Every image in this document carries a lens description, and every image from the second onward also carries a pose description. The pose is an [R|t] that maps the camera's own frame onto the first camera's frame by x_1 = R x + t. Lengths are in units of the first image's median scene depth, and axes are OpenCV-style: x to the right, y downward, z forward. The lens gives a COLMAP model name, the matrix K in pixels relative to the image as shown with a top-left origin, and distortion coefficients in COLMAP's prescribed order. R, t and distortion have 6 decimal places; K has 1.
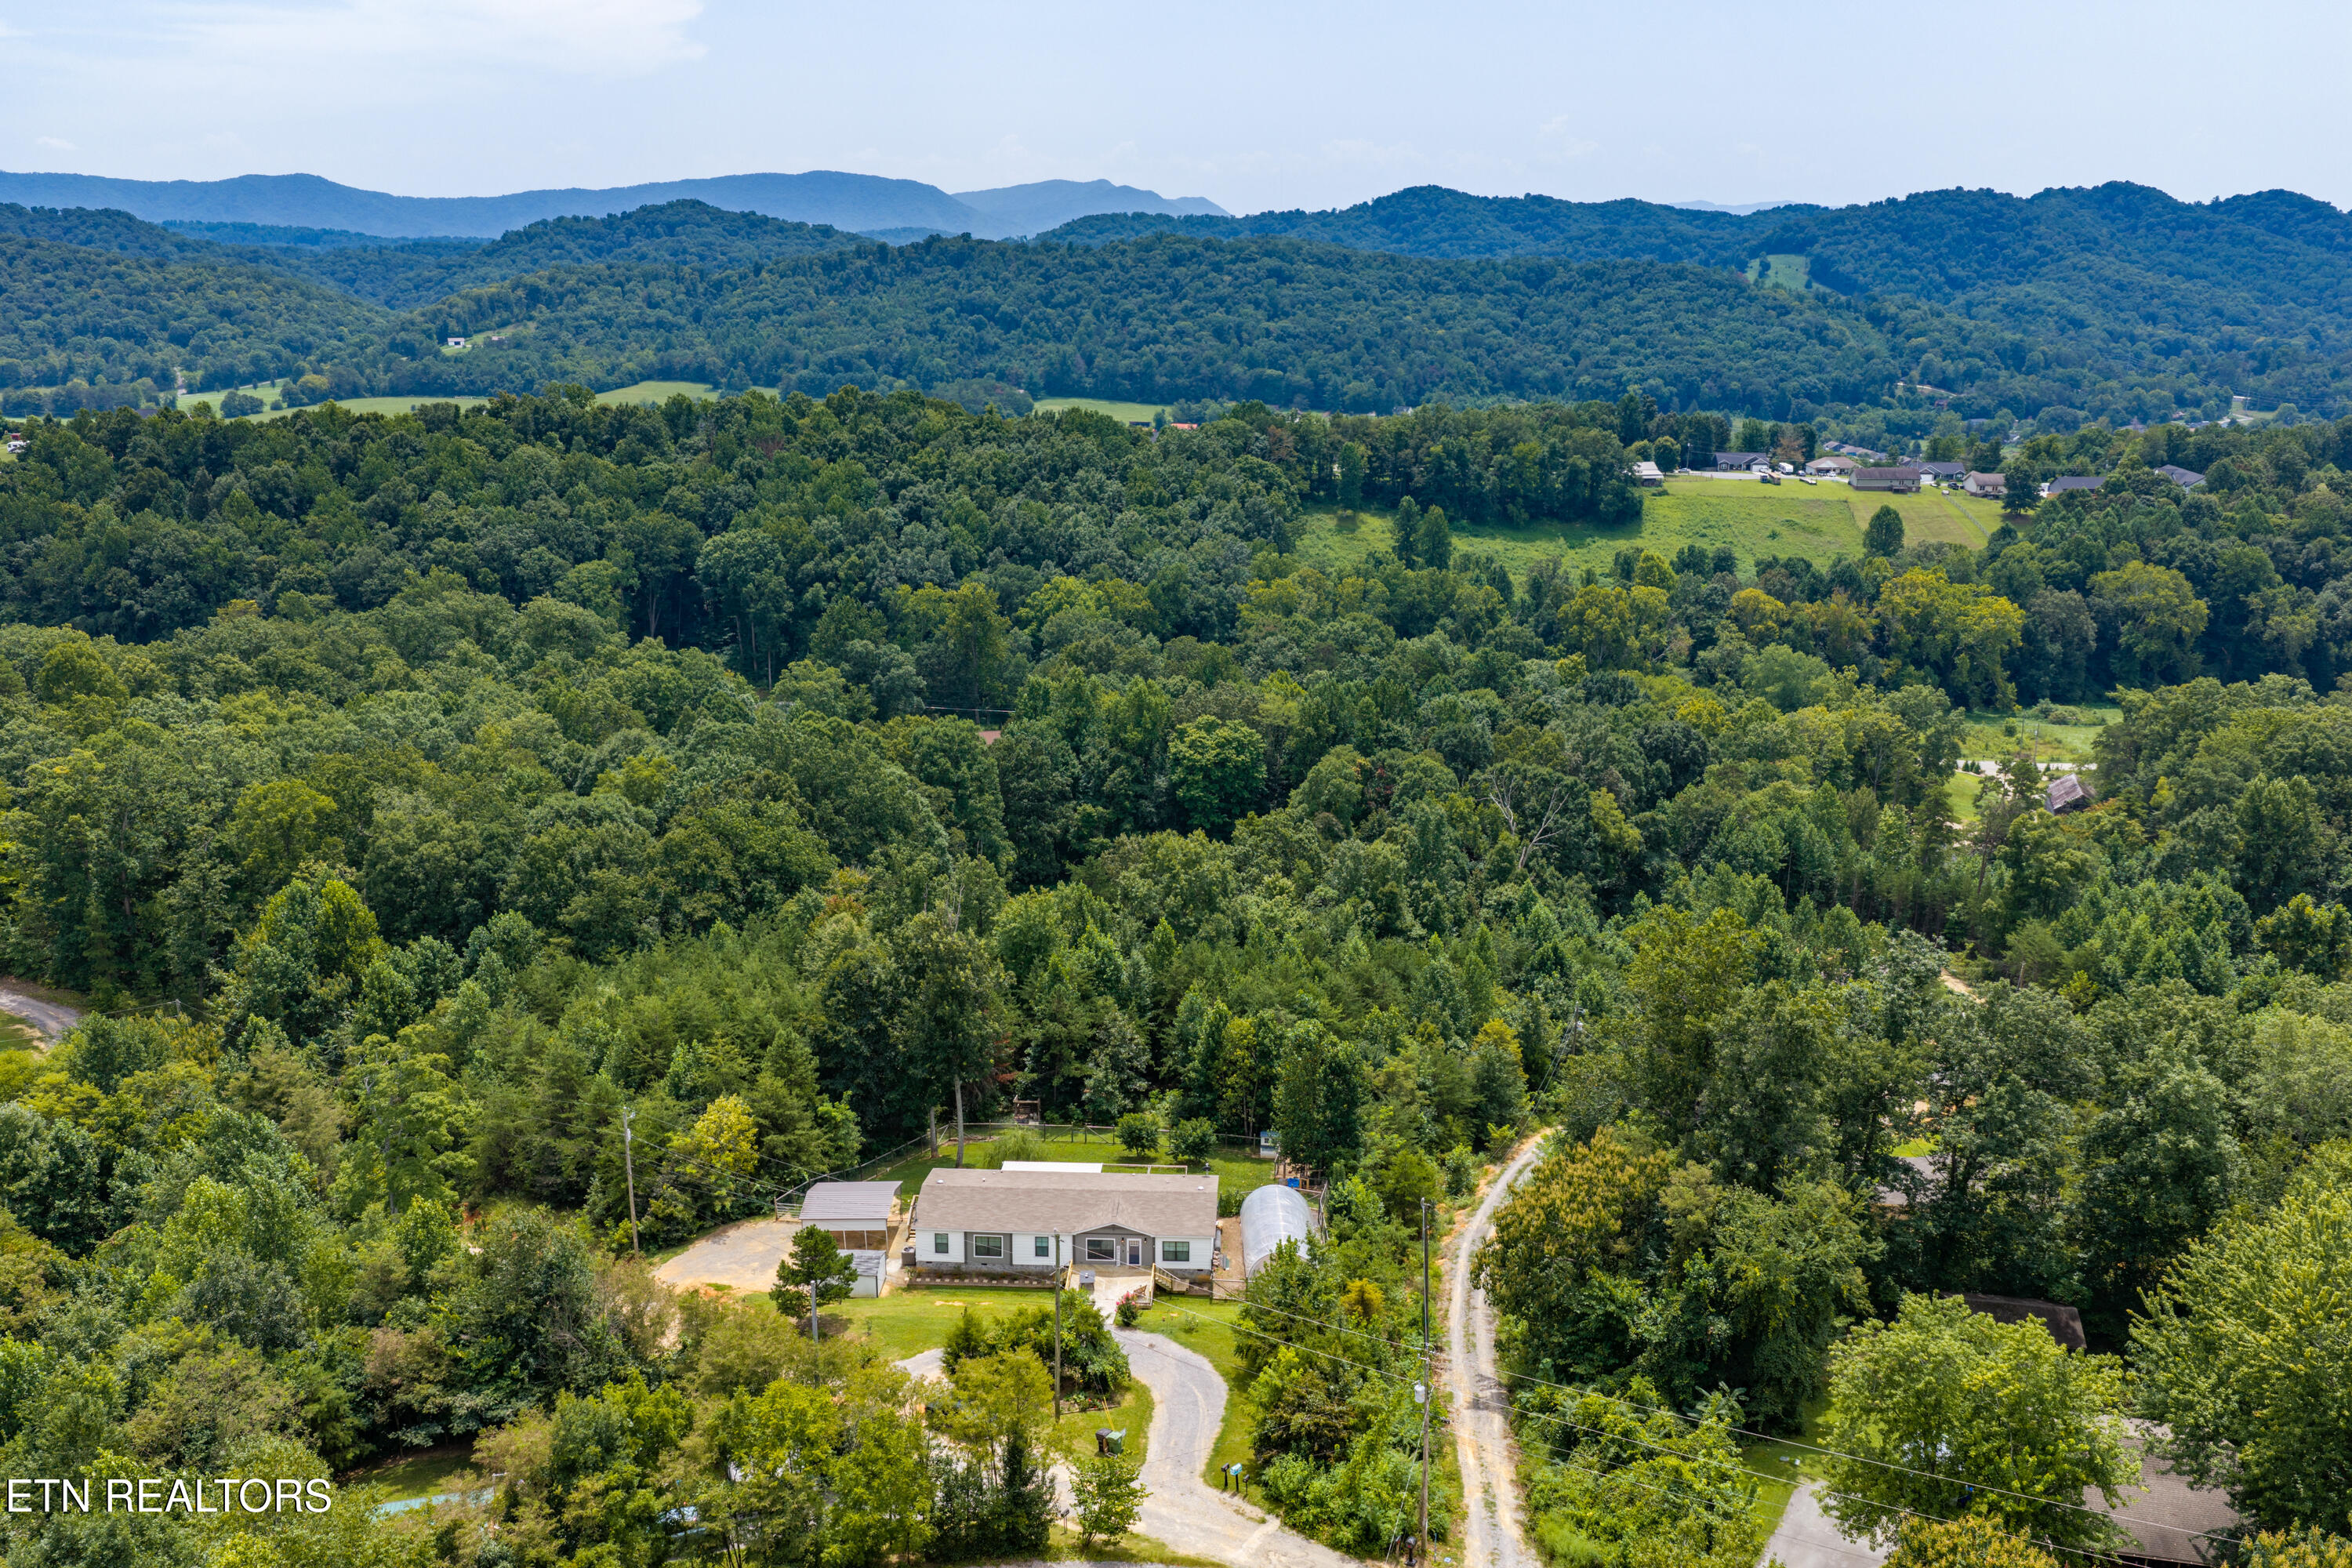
lens RADIAL K [[1955.6, 0, 1182.0], [0, 1955.6, 778.2], [0, 0, 1]] dist [0.018853, -0.026560]
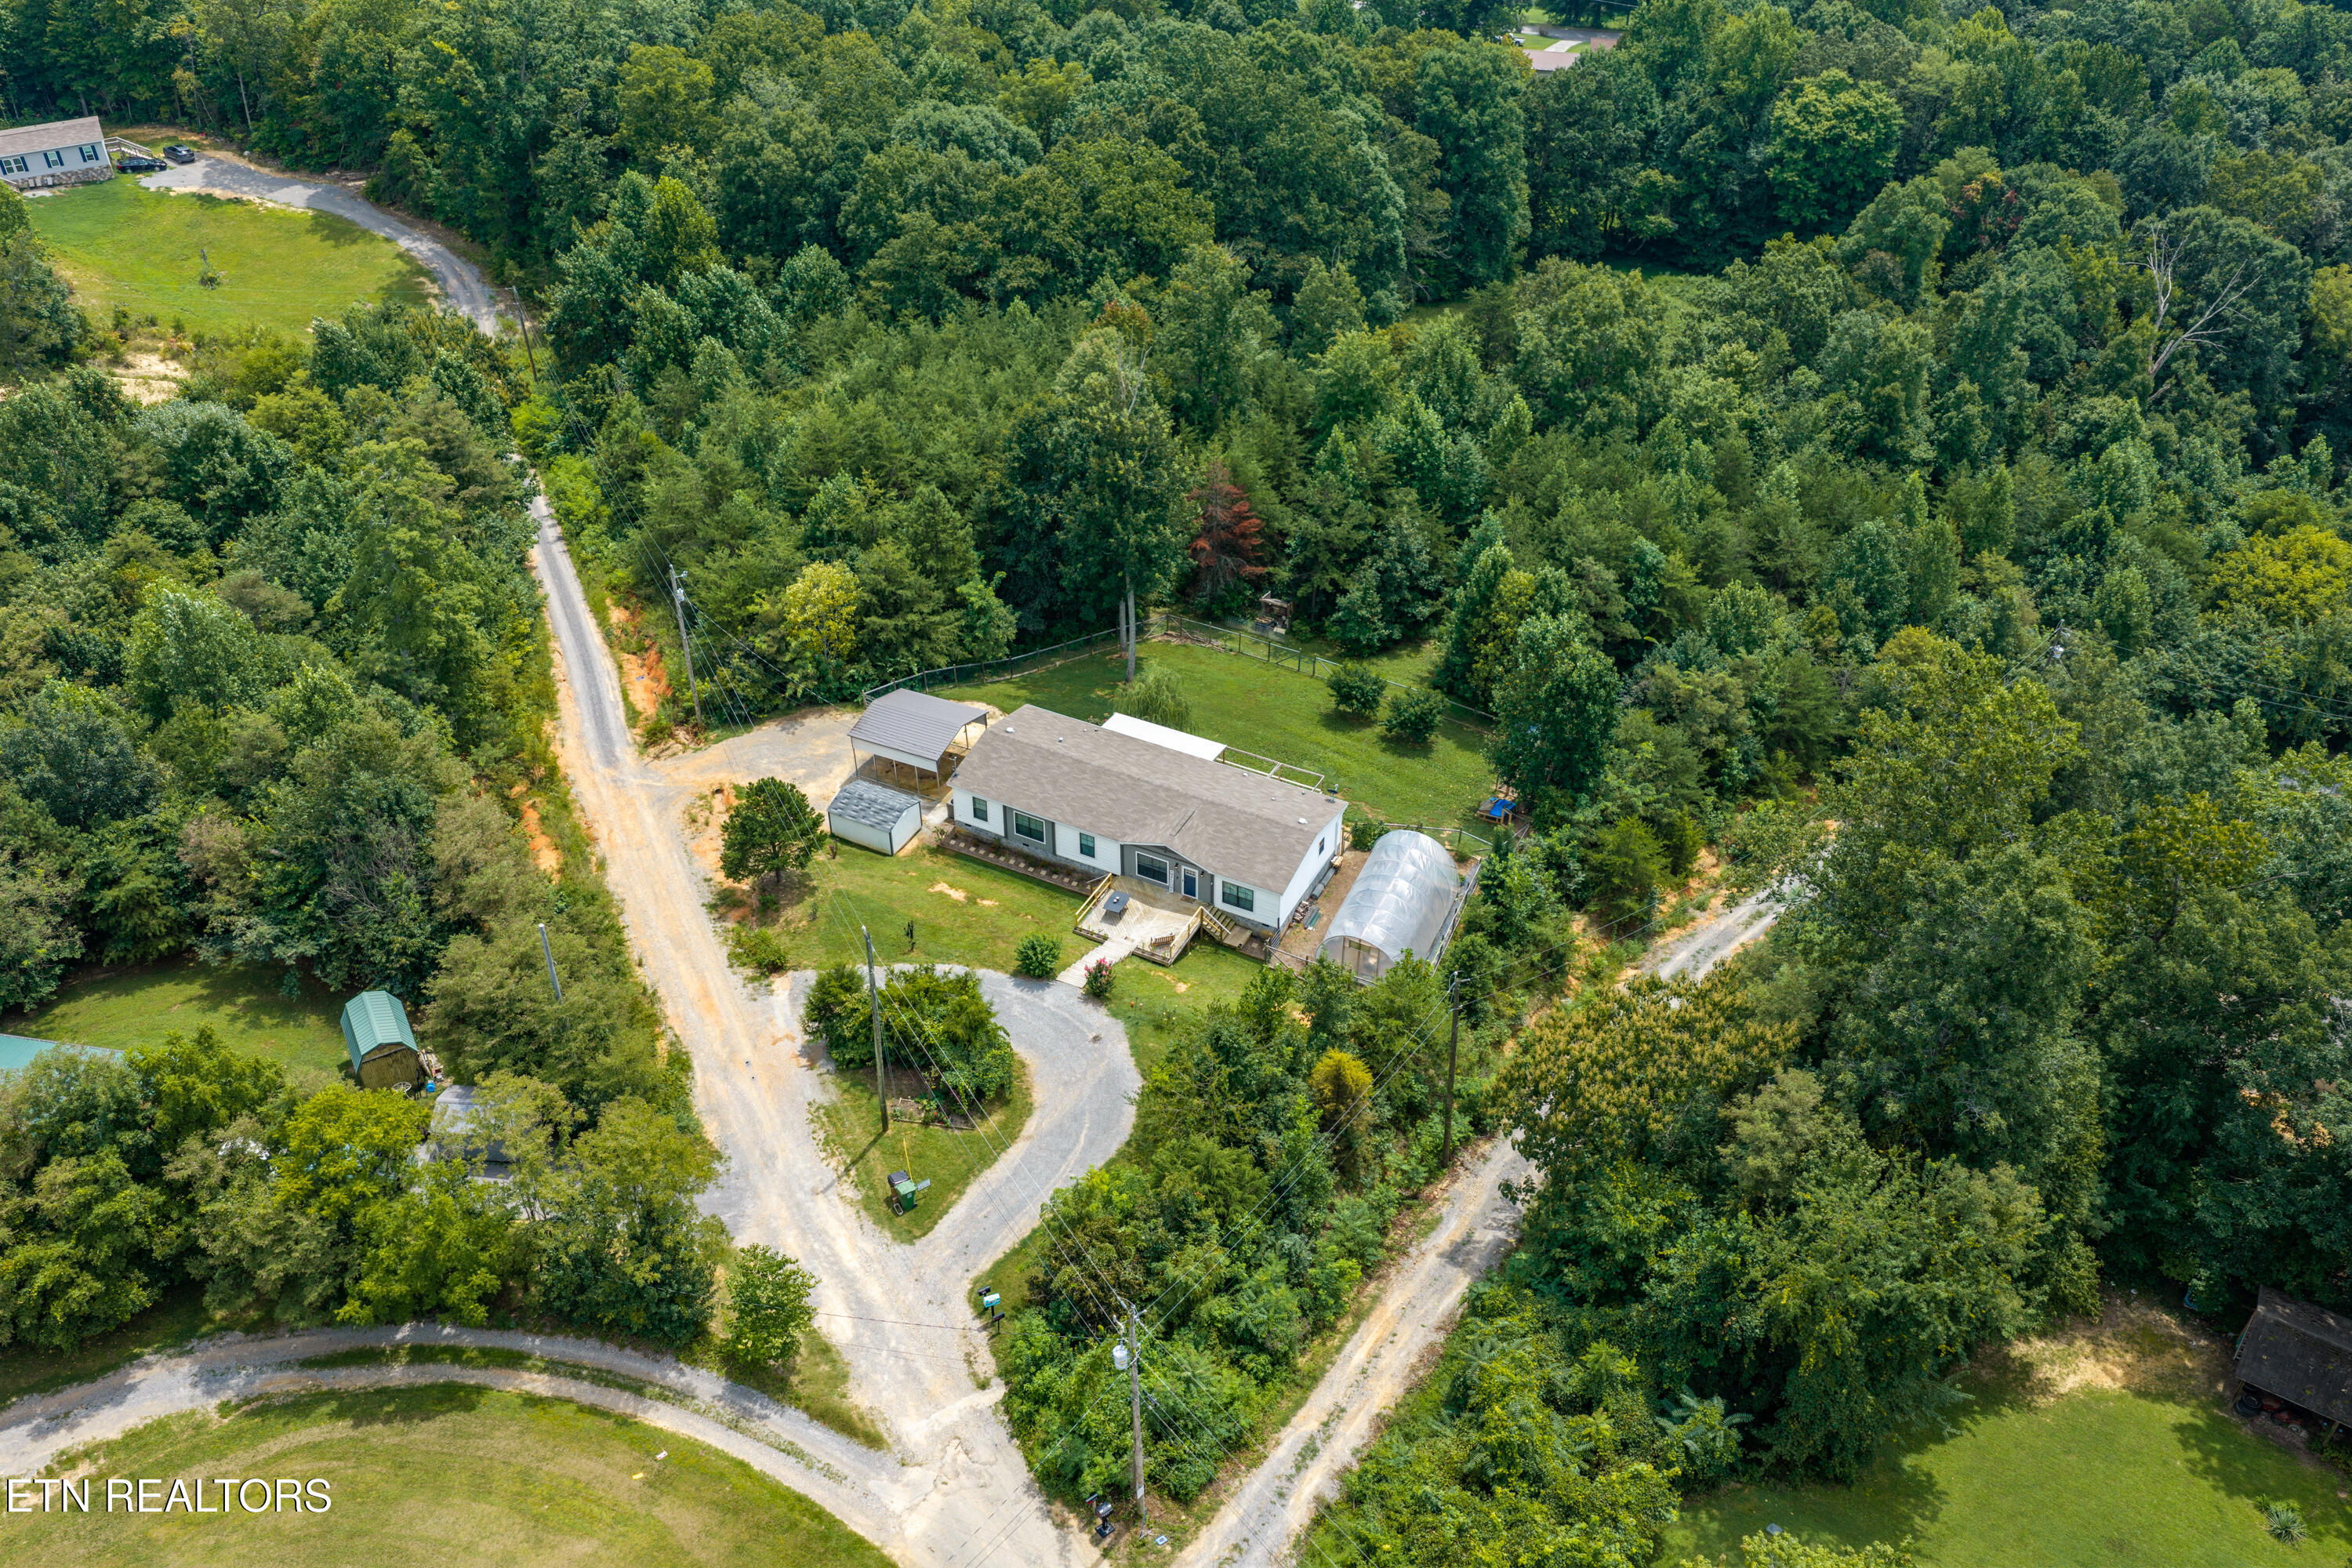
lens RADIAL K [[1955.6, 0, 1178.7], [0, 1955.6, 781.4], [0, 0, 1]] dist [0.018853, -0.026560]
pose [[0.909201, 0.248501, -0.334068, 0.064854], [-0.108523, 0.916064, 0.386069, -0.028437], [0.401966, -0.314760, 0.859854, 0.097195]]
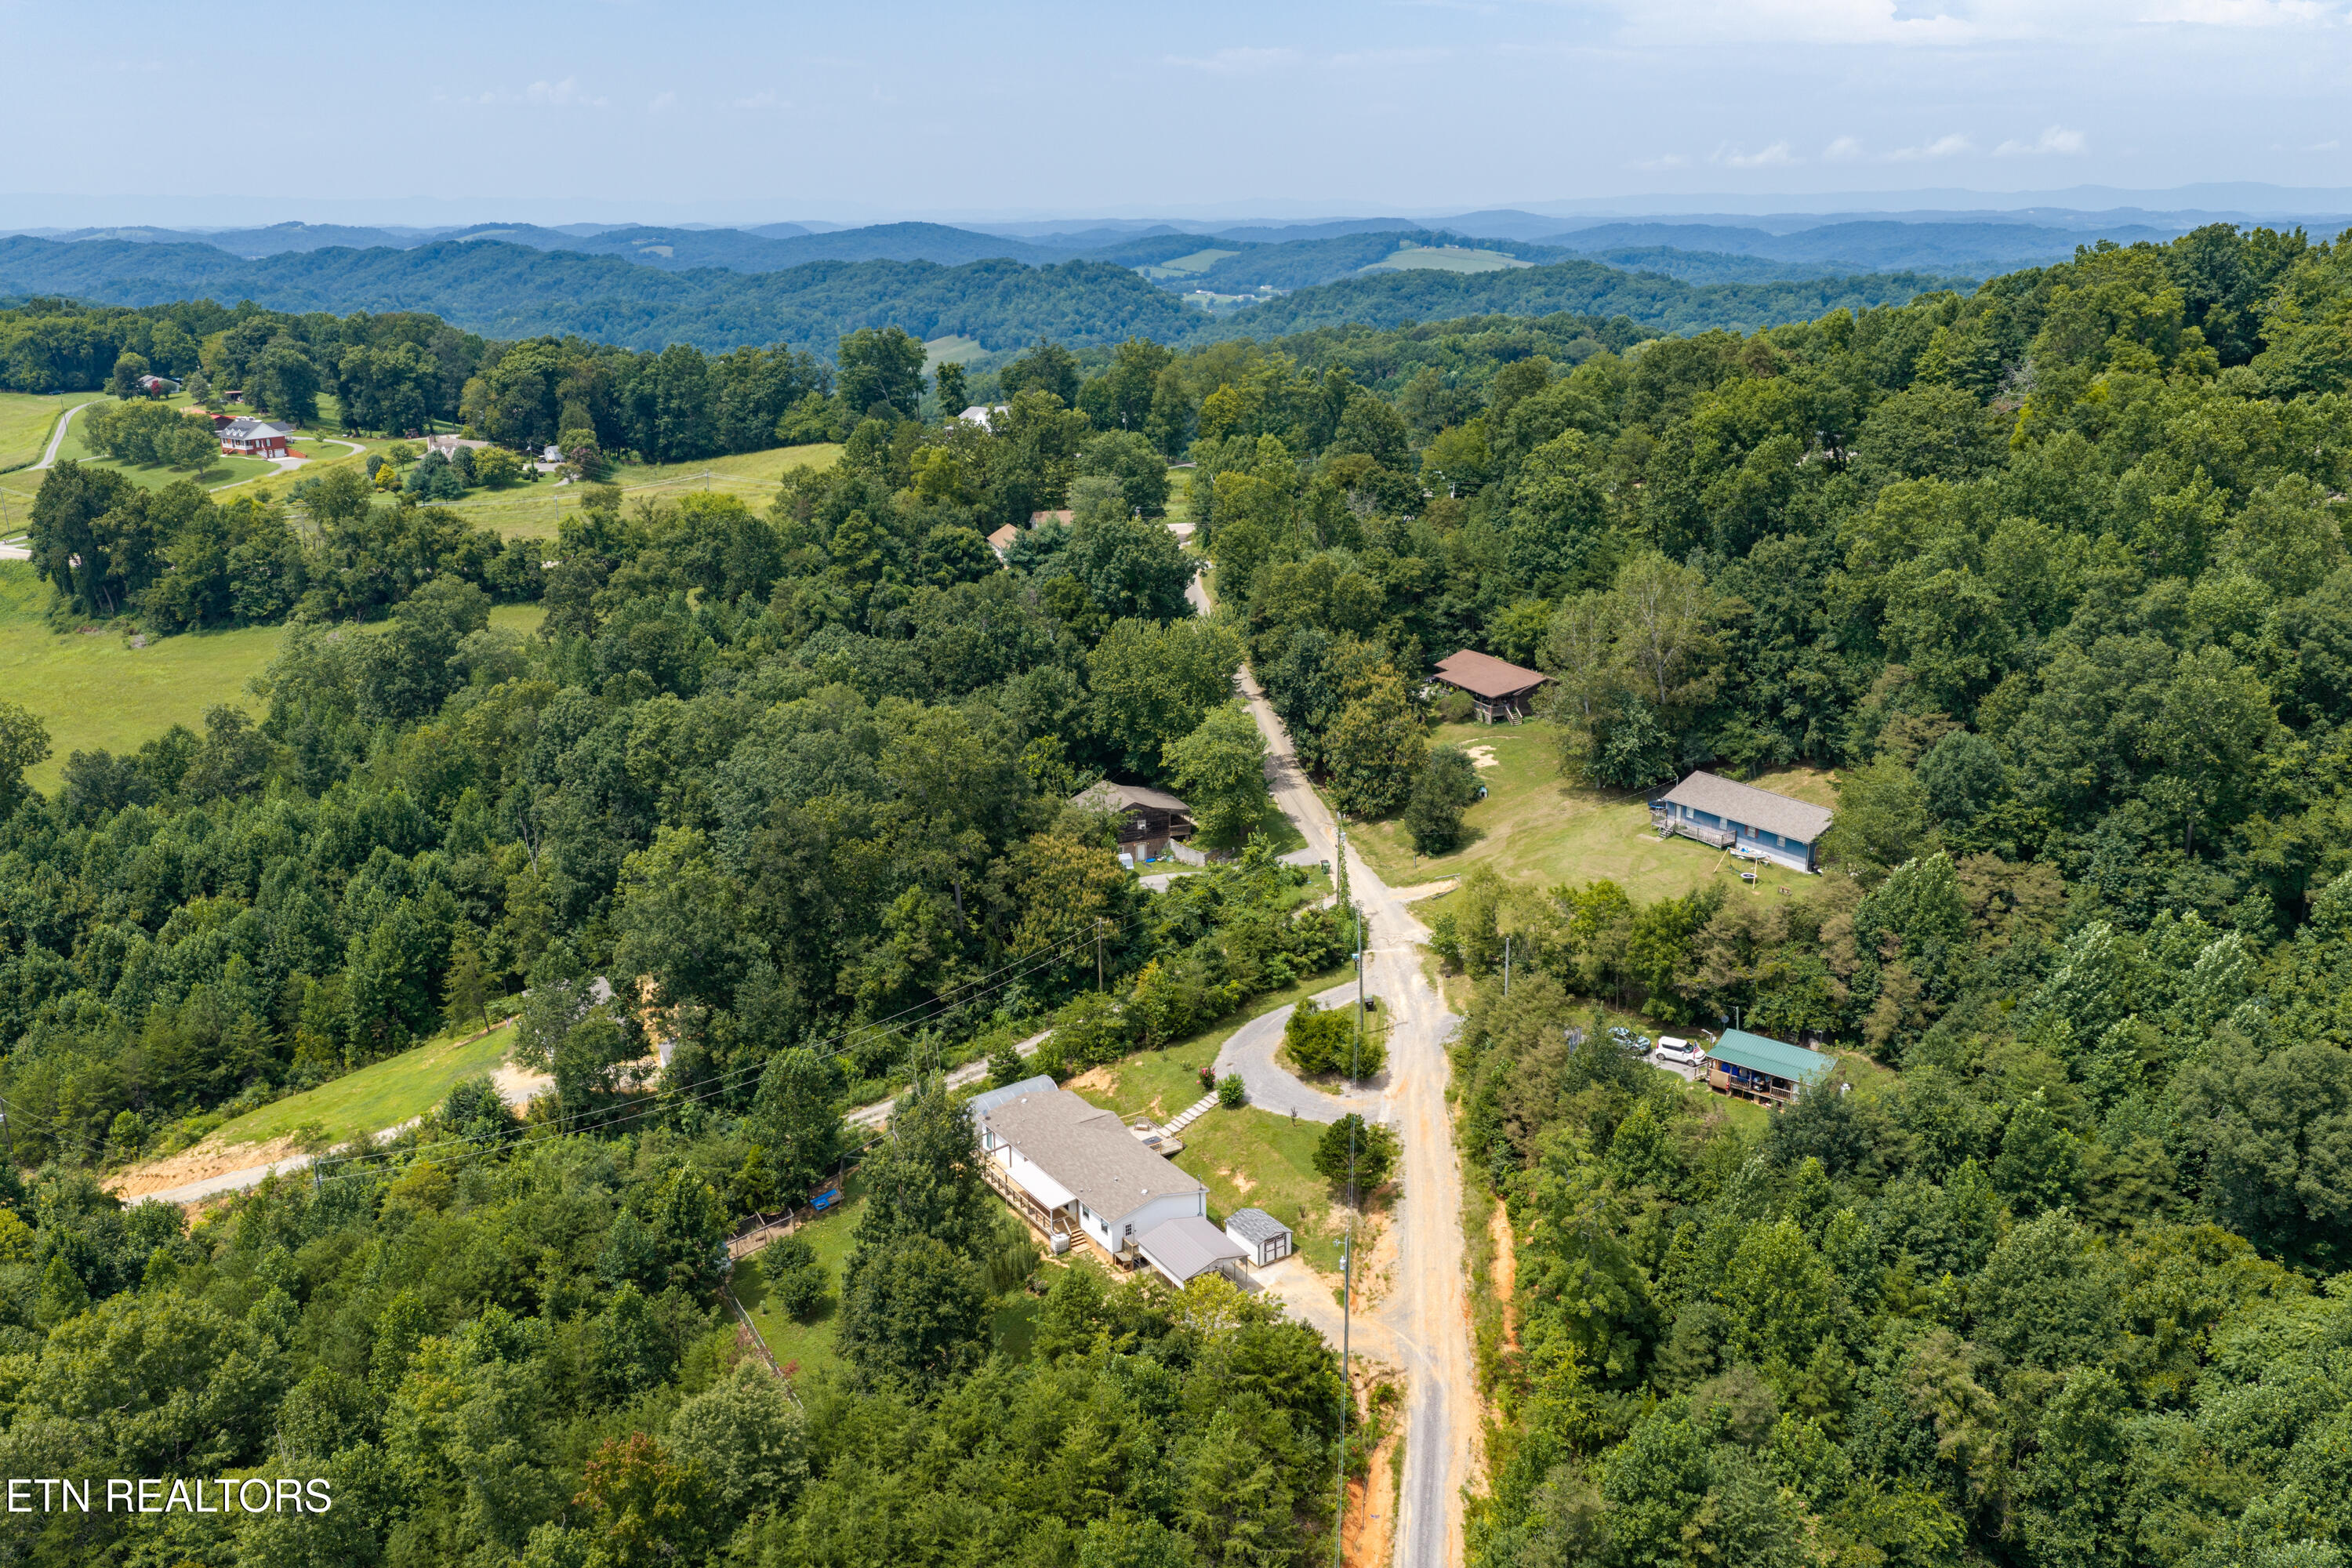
lens RADIAL K [[1955.6, 0, 1177.1], [0, 1955.6, 785.9], [0, 0, 1]] dist [0.018853, -0.026560]
pose [[-0.585327, -0.225175, 0.778903, -0.269463], [0.229575, 0.875321, 0.425569, -0.127080], [-0.777617, 0.427913, -0.460654, 0.412323]]
